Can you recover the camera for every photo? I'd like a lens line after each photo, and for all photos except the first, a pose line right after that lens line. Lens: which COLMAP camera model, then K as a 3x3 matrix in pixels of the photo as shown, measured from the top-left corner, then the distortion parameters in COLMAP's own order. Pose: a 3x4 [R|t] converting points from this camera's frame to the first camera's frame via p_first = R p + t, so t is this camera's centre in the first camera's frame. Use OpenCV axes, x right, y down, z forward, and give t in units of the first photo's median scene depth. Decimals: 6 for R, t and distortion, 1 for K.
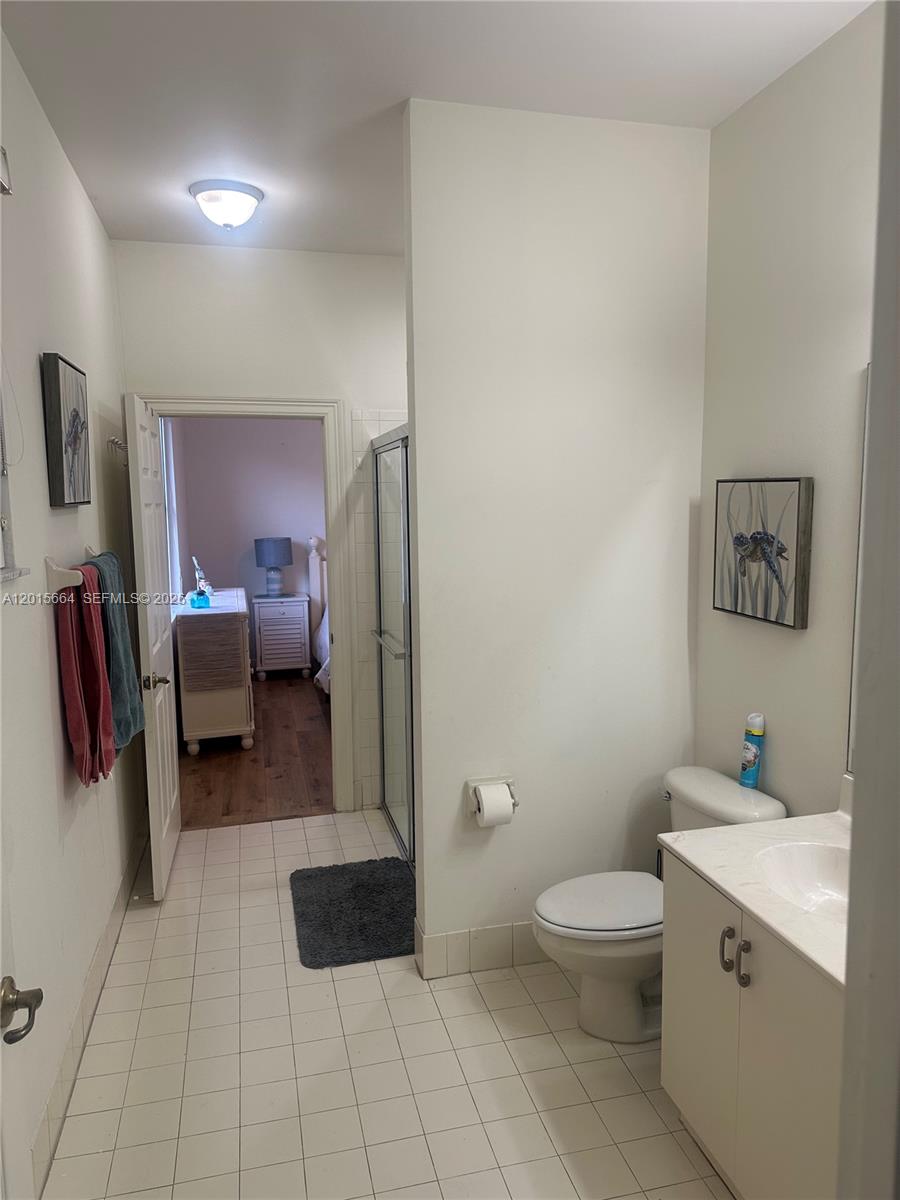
lens RADIAL K [[834.7, 0, 444.3], [0, 834.7, 602.9], [0, 0, 1]] dist [0.091104, -0.114234]
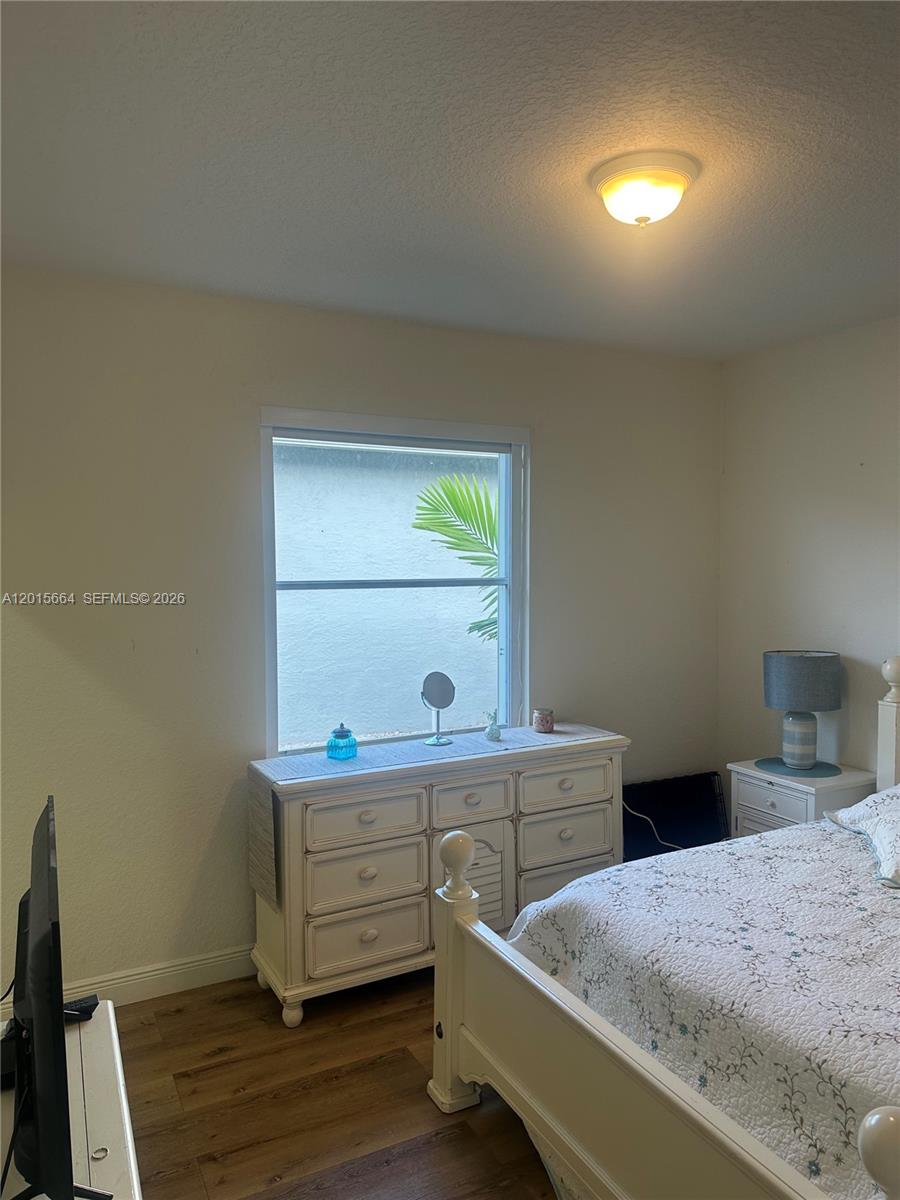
lens RADIAL K [[828.6, 0, 451.3], [0, 828.6, 593.3], [0, 0, 1]] dist [0.094178, -0.154046]
pose [[0.250984, 0.047286, -0.966836, 0.607440], [-0.117758, 0.992879, 0.017990, -0.258567], [0.960802, 0.109337, 0.254765, 1.791350]]
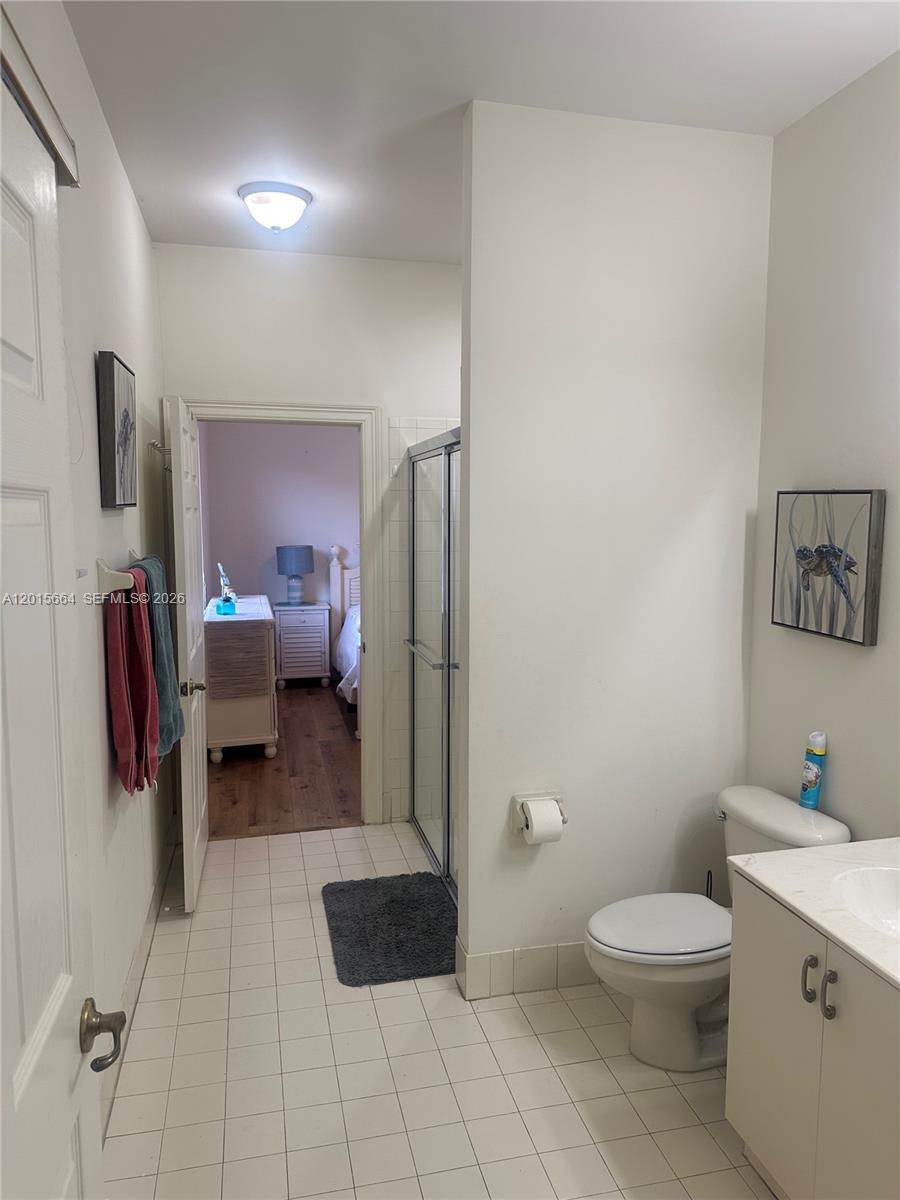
lens RADIAL K [[834.7, 0, 444.3], [0, 834.7, 602.9], [0, 0, 1]] dist [0.091104, -0.114234]
pose [[0.999840, 0.016706, -0.006383, -0.052637], [-0.016792, 0.999766, -0.013627, 0.002787], [0.006154, 0.013732, 0.999887, 0.022108]]
